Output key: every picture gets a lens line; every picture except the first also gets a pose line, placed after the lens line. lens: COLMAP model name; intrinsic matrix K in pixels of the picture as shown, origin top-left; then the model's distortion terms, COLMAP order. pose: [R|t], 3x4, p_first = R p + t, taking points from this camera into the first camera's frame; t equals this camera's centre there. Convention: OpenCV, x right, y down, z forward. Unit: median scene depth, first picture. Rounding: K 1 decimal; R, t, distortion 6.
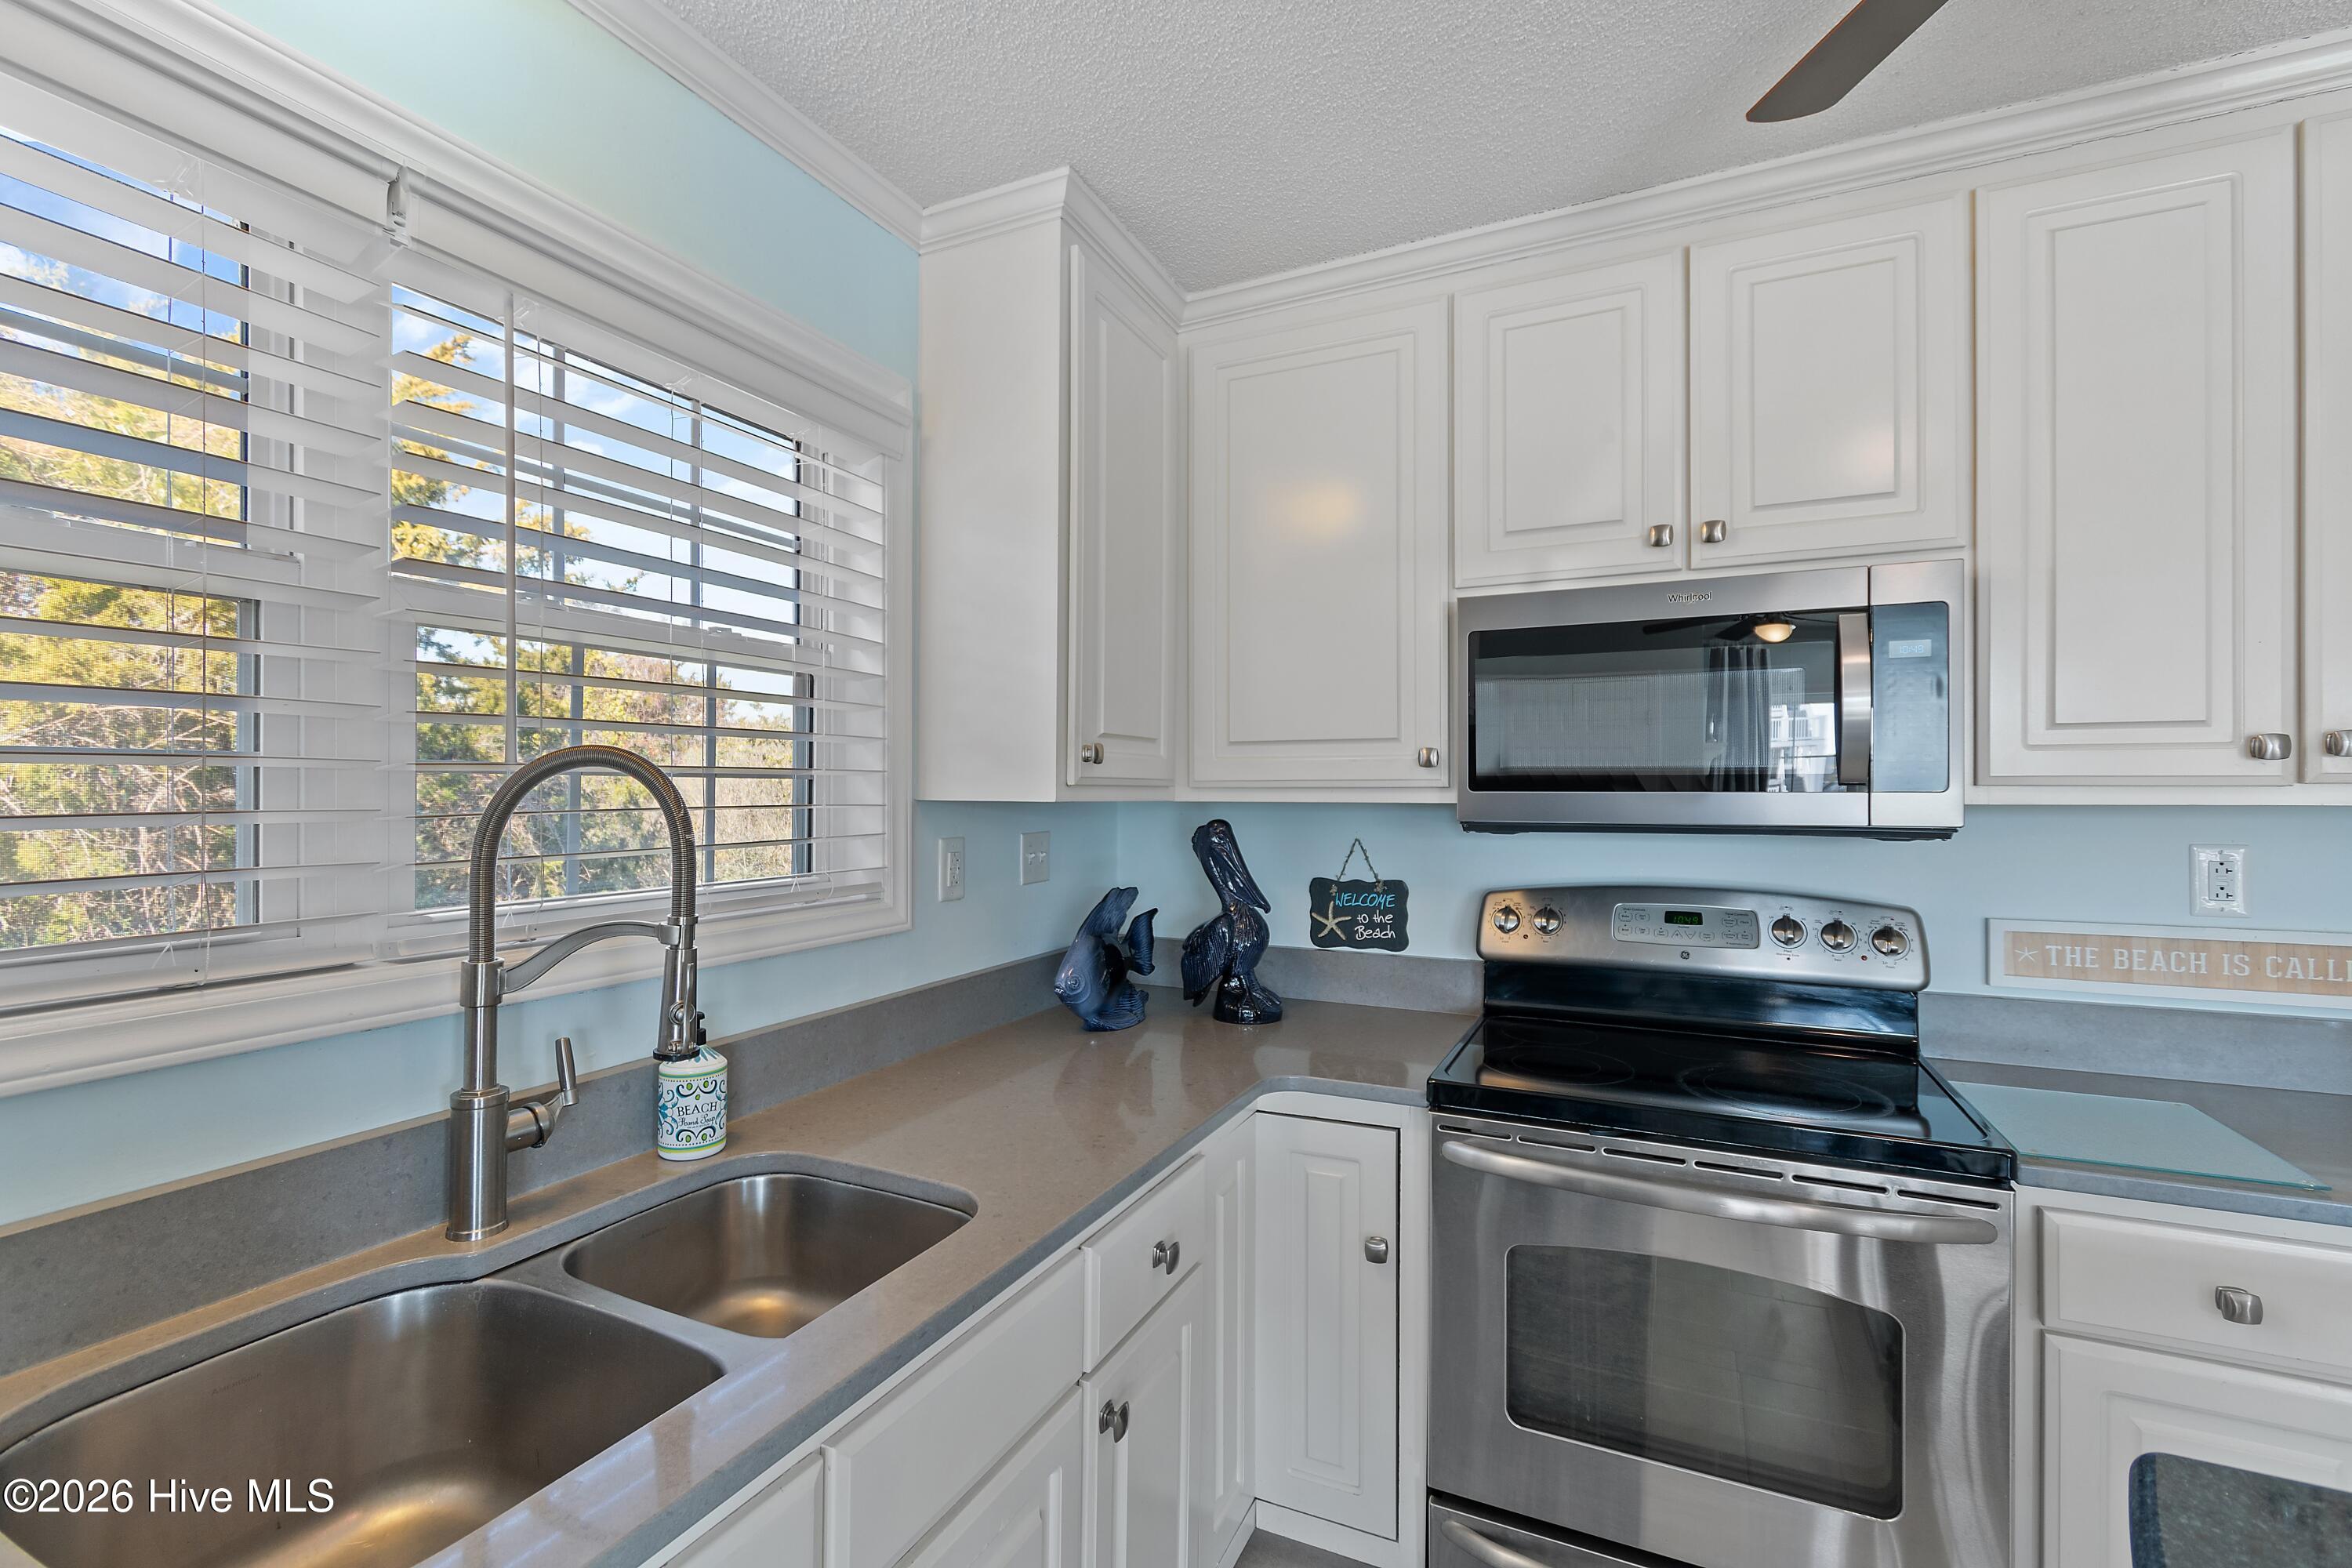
lens RADIAL K [[1032.0, 0, 1158.2], [0, 1032.0, 785.5], [0, 0, 1]] dist [-0.001322, -0.001039]
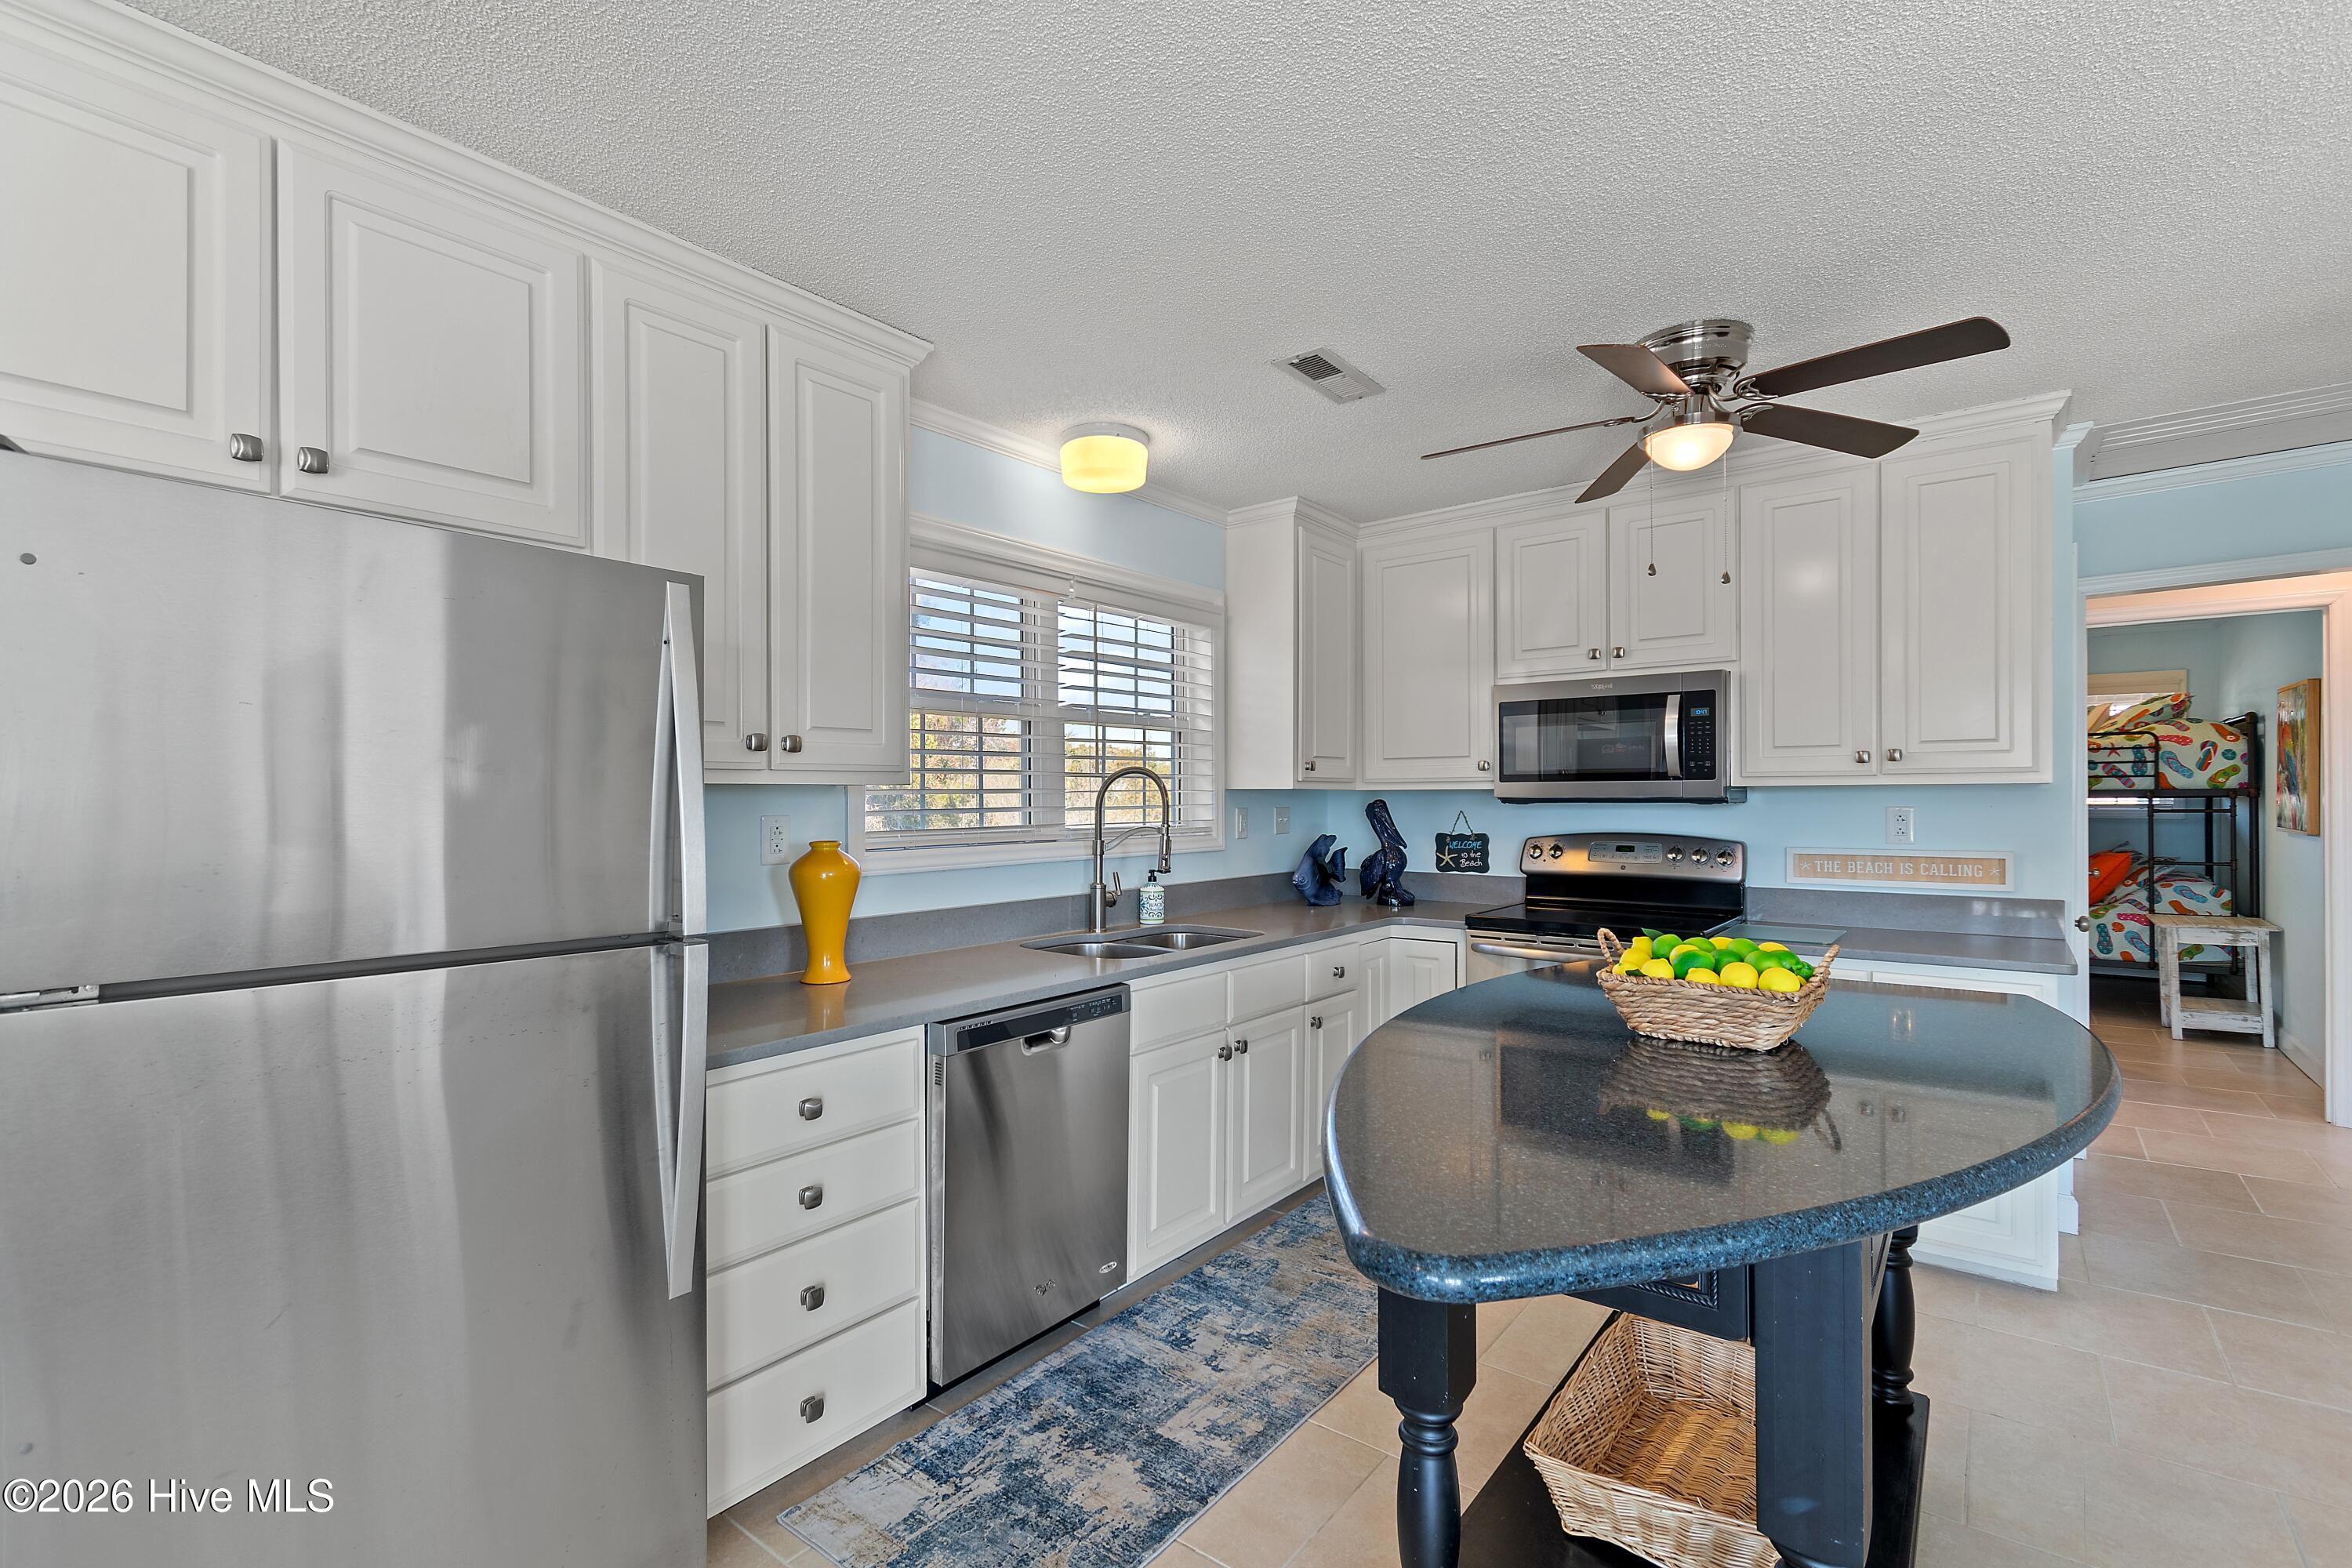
lens RADIAL K [[1032.0, 0, 1158.2], [0, 1032.0, 785.5], [0, 0, 1]] dist [-0.001322, -0.001039]
pose [[0.974358, -0.007554, -0.224875, 0.099659], [0.006020, 0.999954, -0.007508, 0.021155], [0.224922, 0.005962, 0.974359, -1.034036]]
